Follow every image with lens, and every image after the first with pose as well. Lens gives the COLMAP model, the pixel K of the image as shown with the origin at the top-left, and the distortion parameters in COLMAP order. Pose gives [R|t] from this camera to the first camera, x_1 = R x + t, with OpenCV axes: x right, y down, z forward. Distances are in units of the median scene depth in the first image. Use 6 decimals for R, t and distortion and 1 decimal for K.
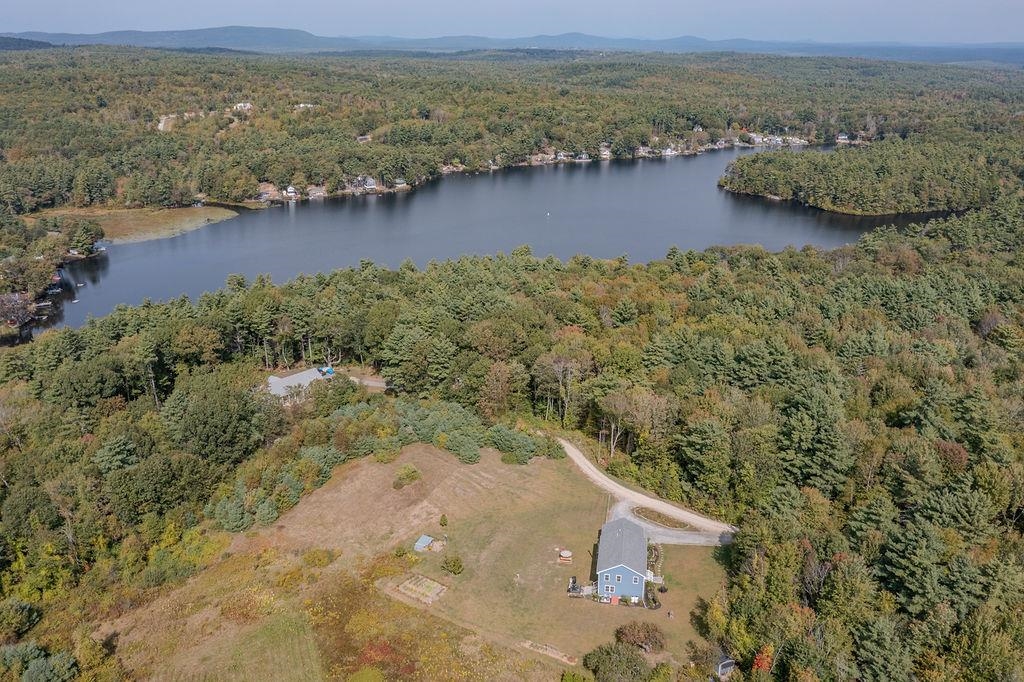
lens RADIAL K [[803.0, 0, 512.0], [0, 803.0, 341.0], [0, 0, 1]] dist [-0.008085, 0.003040]
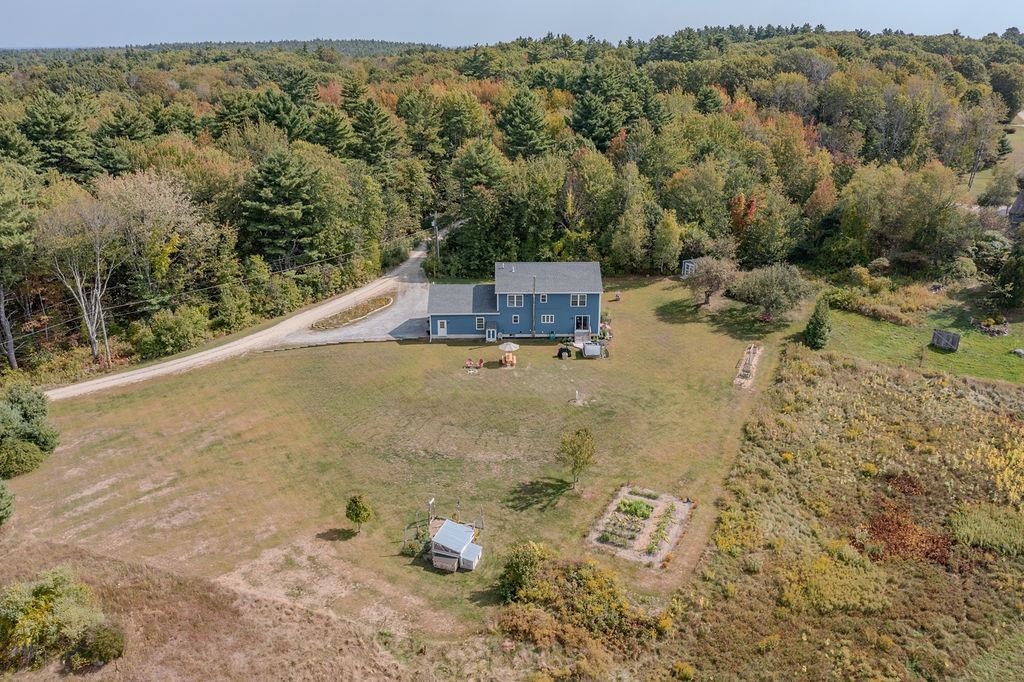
lens RADIAL K [[816.9, 0, 512.0], [0, 816.9, 341.0], [0, 0, 1]] dist [-0.005273, -0.008000]
pose [[-0.206295, -0.322929, 0.923666, -0.081438], [0.330901, 0.865331, 0.376439, 0.010868], [-0.920840, 0.383300, -0.071656, 0.195128]]
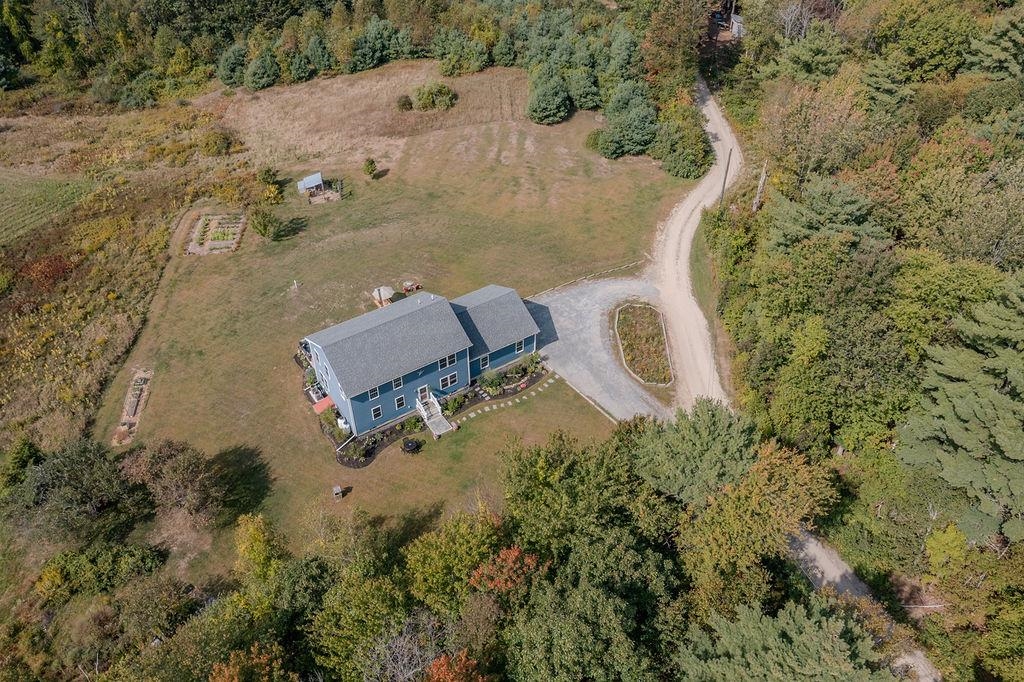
lens RADIAL K [[816.9, 0, 512.0], [0, 816.9, 341.0], [0, 0, 1]] dist [-0.005273, -0.008000]
pose [[0.698289, 0.489910, -0.521901, 0.078482], [-0.249882, 0.850066, 0.463624, 0.004675], [0.670784, -0.193330, 0.716011, 0.126362]]
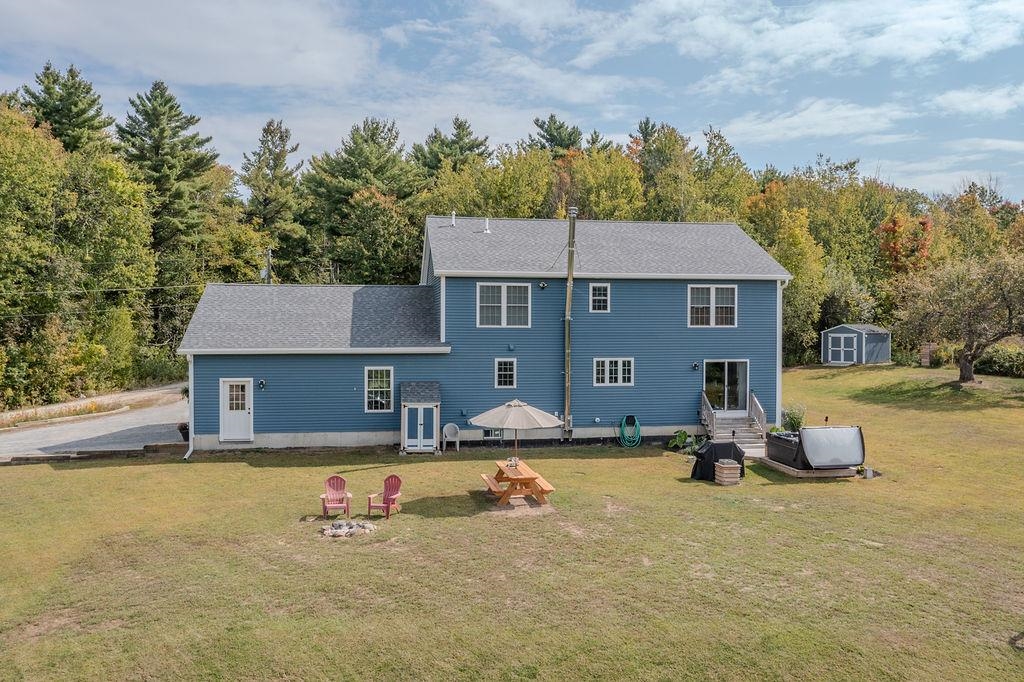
lens RADIAL K [[803.0, 0, 512.0], [0, 803.0, 341.0], [0, 0, 1]] dist [-0.008085, 0.003040]
pose [[-0.349086, 0.000988, 0.937090, -0.008586], [0.318524, 0.940584, 0.117665, 0.044905], [-0.881296, 0.339561, -0.328659, 0.195164]]
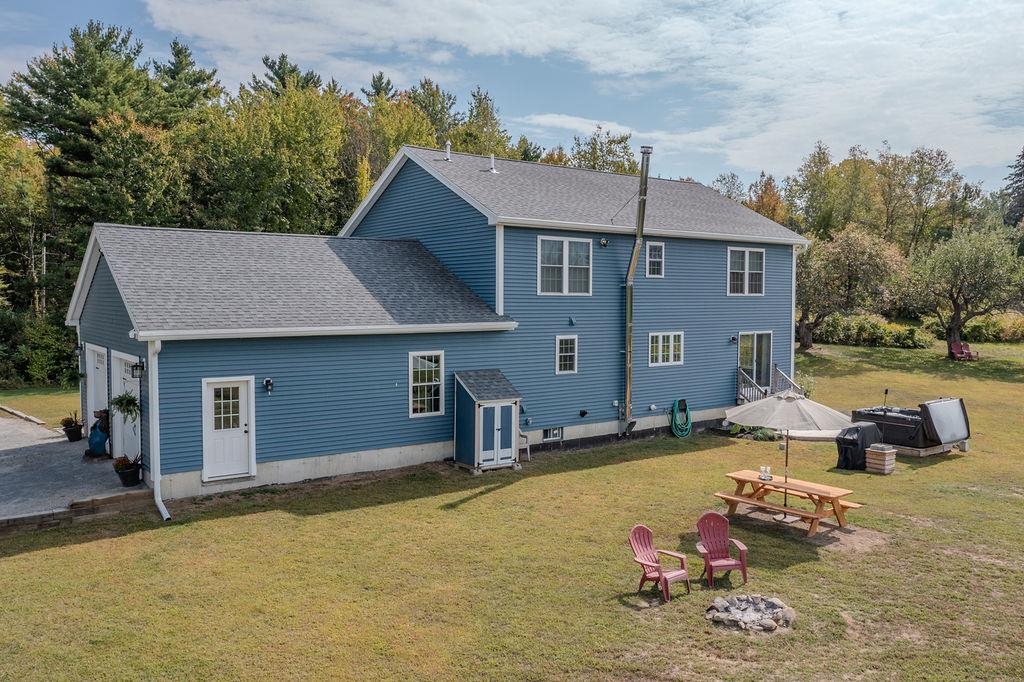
lens RADIAL K [[807.4, 0, 512.0], [0, 807.4, 341.0], [0, 0, 1]] dist [-0.006033, 0.001958]
pose [[-0.736469, -0.012790, 0.676350, 0.005241], [0.241521, 0.928954, 0.280557, 0.042145], [-0.631887, 0.369974, -0.681057, 0.202810]]
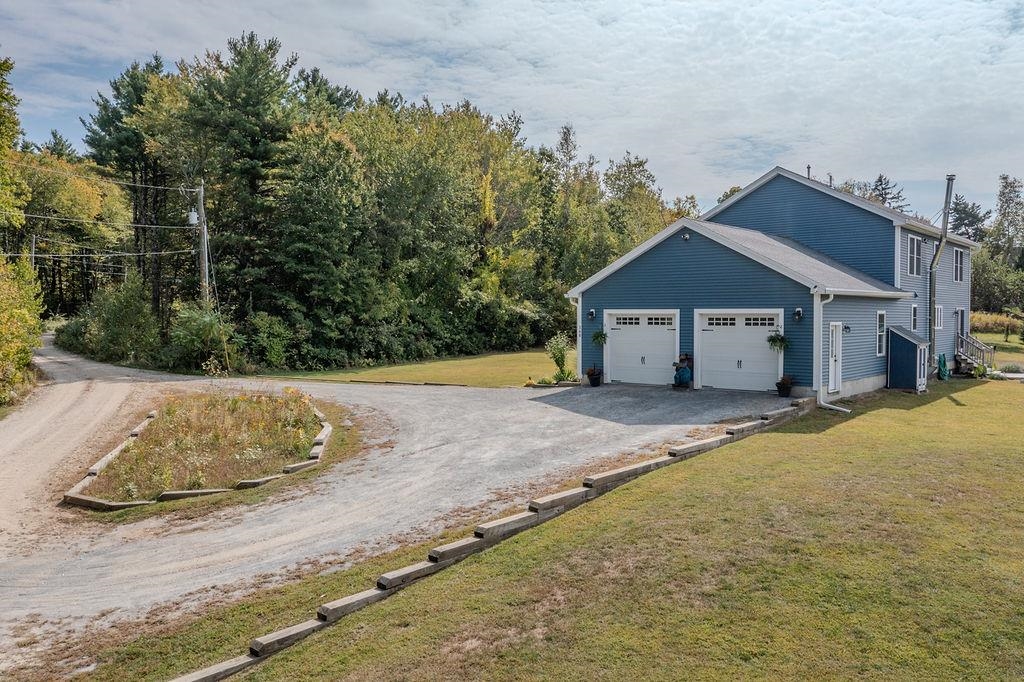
lens RADIAL K [[816.9, 0, 512.0], [0, 816.9, 341.0], [0, 0, 1]] dist [-0.005273, -0.008000]
pose [[-0.882322, 0.010884, 0.470520, 0.018883], [0.177797, 0.933360, 0.311815, 0.036759], [-0.435770, 0.358778, -0.825459, 0.221820]]
